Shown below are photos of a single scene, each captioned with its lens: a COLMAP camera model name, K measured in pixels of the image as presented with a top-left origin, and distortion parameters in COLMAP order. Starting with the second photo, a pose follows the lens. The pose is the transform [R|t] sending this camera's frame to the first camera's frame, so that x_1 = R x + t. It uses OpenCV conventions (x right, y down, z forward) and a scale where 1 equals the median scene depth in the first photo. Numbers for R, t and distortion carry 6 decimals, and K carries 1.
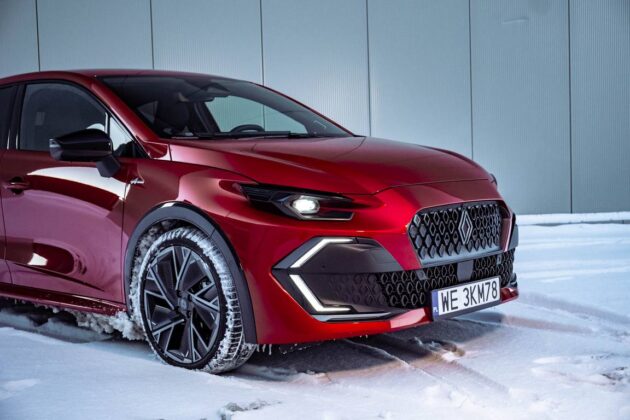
lens RADIAL K [[993.6, 0, 315.0], [0, 993.6, 210.0], [0, 0, 1]] dist [-0.008774, -0.020792]
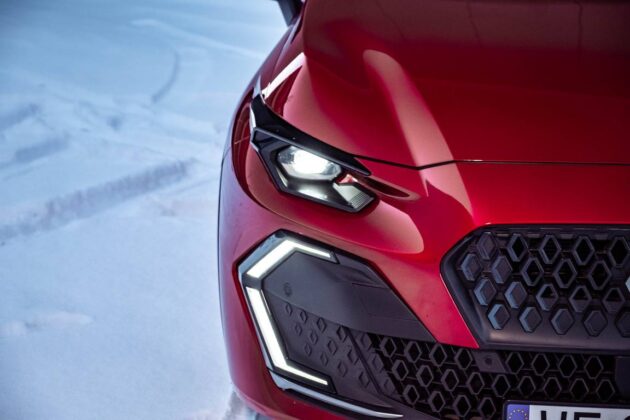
lens RADIAL K [[1372.1, 0, 315.0], [0, 1372.1, 210.0], [0, 0, 1]] dist [-0.008255, 0.046748]
pose [[0.606266, 0.246093, -0.756227, 0.504913], [-0.069873, 0.963722, 0.257600, -0.154752], [0.792187, -0.103334, 0.601467, 0.545656]]
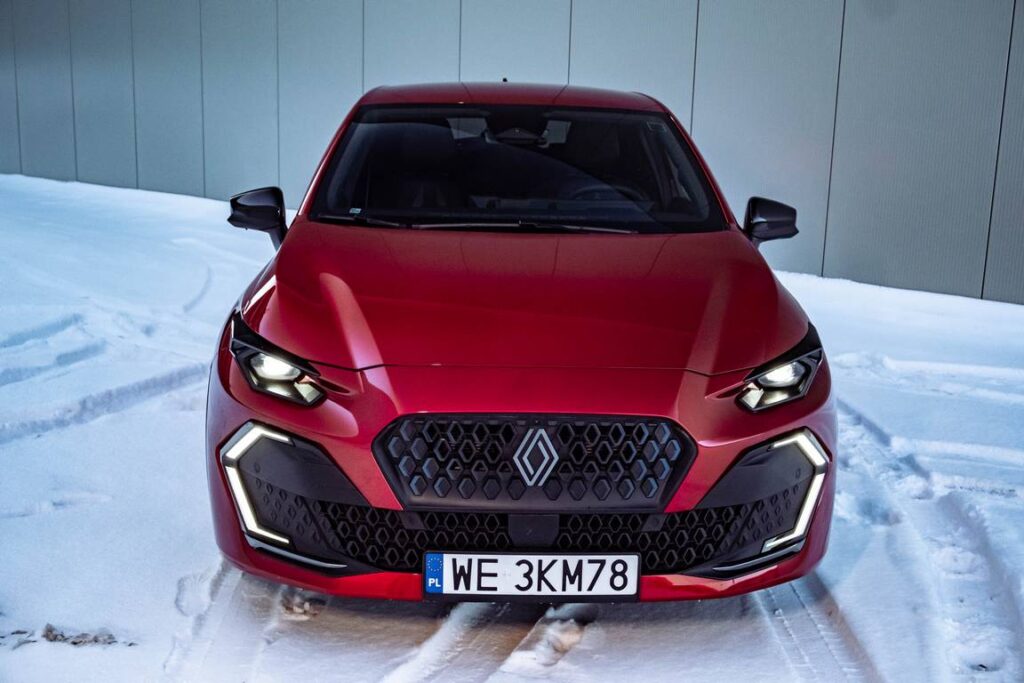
lens RADIAL K [[1234.1, 0, 512.0], [0, 1234.1, 341.5], [0, 0, 1]] dist [-0.015960, -0.002402]
pose [[0.696718, 0.205060, -0.687412, 0.610240], [-0.091639, 0.975863, 0.198227, -0.182777], [0.711468, -0.075114, 0.698693, 0.523590]]
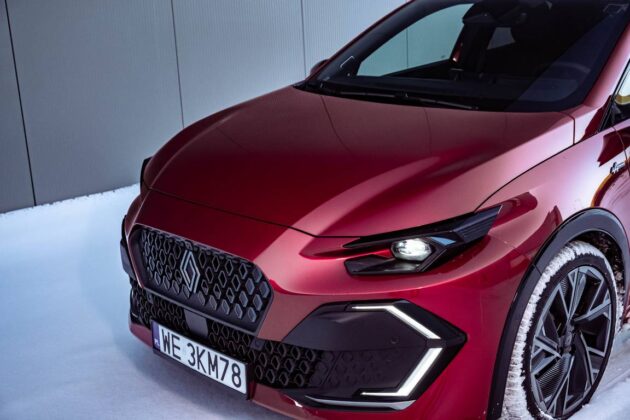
lens RADIAL K [[838.7, 0, 315.0], [0, 838.7, 210.0], [0, 0, 1]] dist [0.006888, -0.007592]
pose [[-0.060022, 0.314427, -0.947382, 0.740732], [-0.015525, 0.948684, 0.315843, -0.230502], [0.998076, 0.033666, -0.052060, 1.142844]]
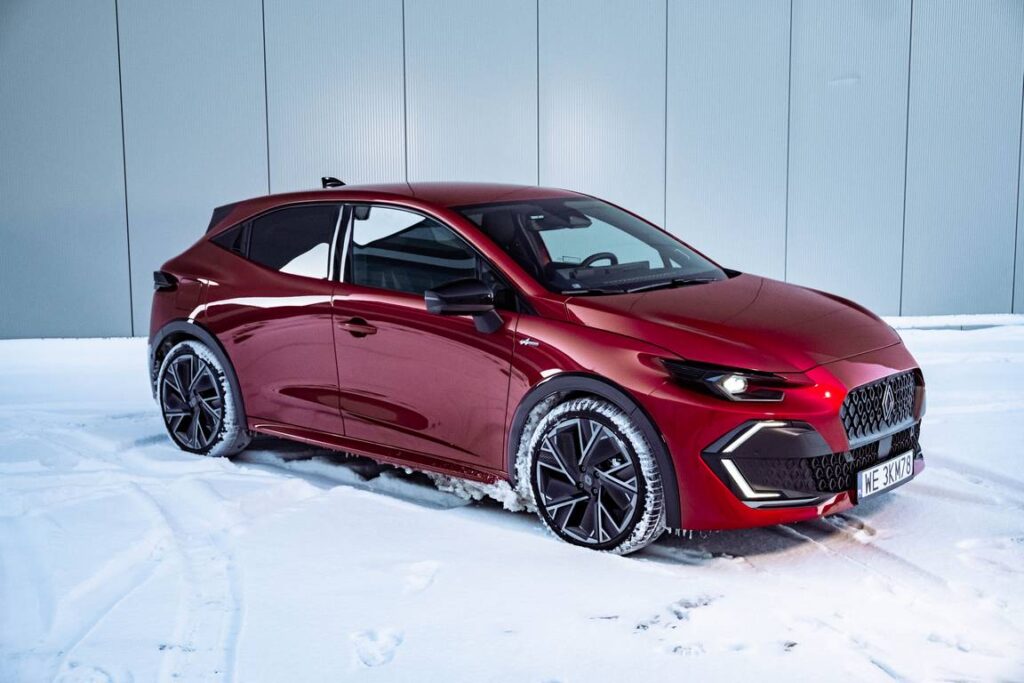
lens RADIAL K [[1363.3, 0, 512.0], [0, 1363.3, 341.5], [0, 0, 1]] dist [0.006888, -0.007592]
pose [[0.998671, 0.017404, 0.048506, -0.269941], [-0.021309, 0.996471, 0.081185, -0.138571], [-0.046922, -0.082111, 0.995518, -0.263134]]
